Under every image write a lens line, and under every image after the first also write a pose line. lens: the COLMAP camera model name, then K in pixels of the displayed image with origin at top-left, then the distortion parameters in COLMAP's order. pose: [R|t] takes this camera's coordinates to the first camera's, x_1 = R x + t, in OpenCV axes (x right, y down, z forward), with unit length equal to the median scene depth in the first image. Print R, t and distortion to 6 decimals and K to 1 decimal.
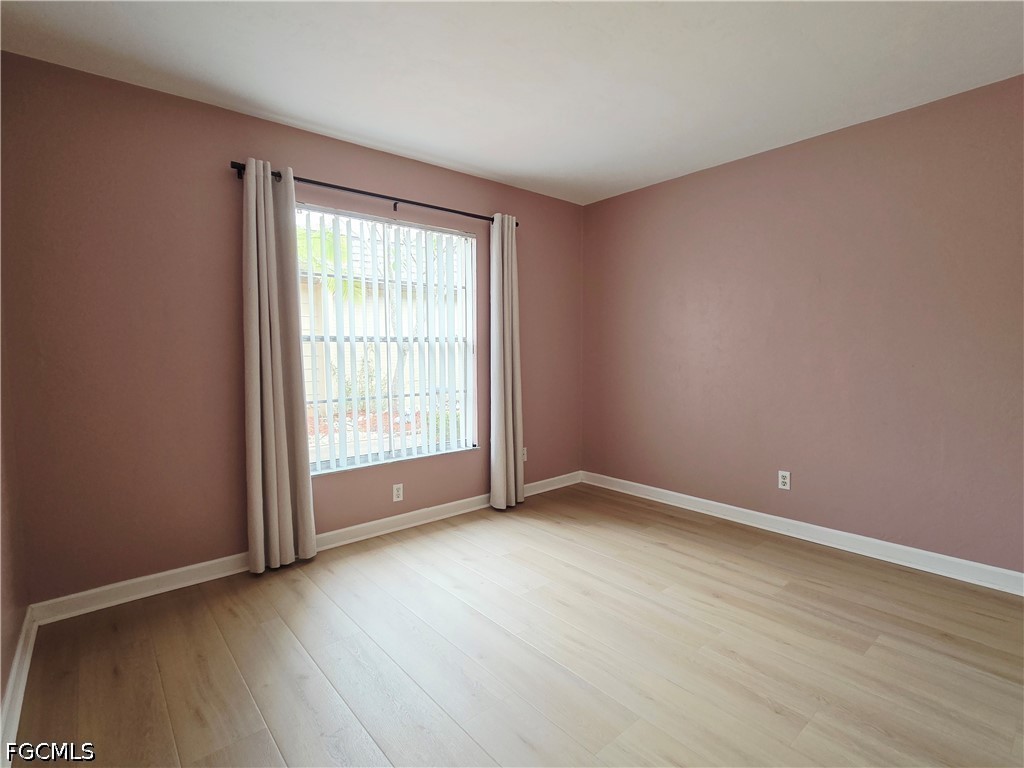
lens RADIAL K [[502.0, 0, 513.3], [0, 502.0, 385.8], [0, 0, 1]] dist [0.001117, 0.001248]
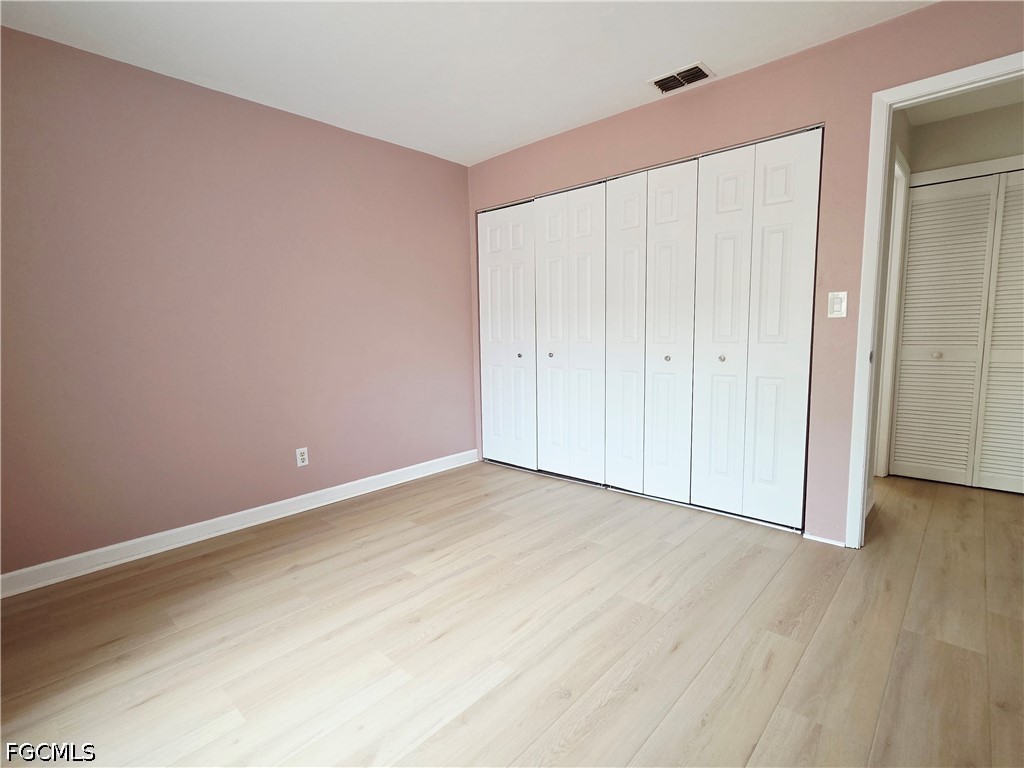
lens RADIAL K [[502.0, 0, 518.8], [0, 502.0, 384.5], [0, 0, 1]] dist [0.001117, 0.001248]
pose [[-0.119322, -0.107804, 0.986986, -0.567954], [0.094980, 0.988289, 0.119429, -0.038052], [-0.988302, 0.107994, -0.107686, 0.792924]]
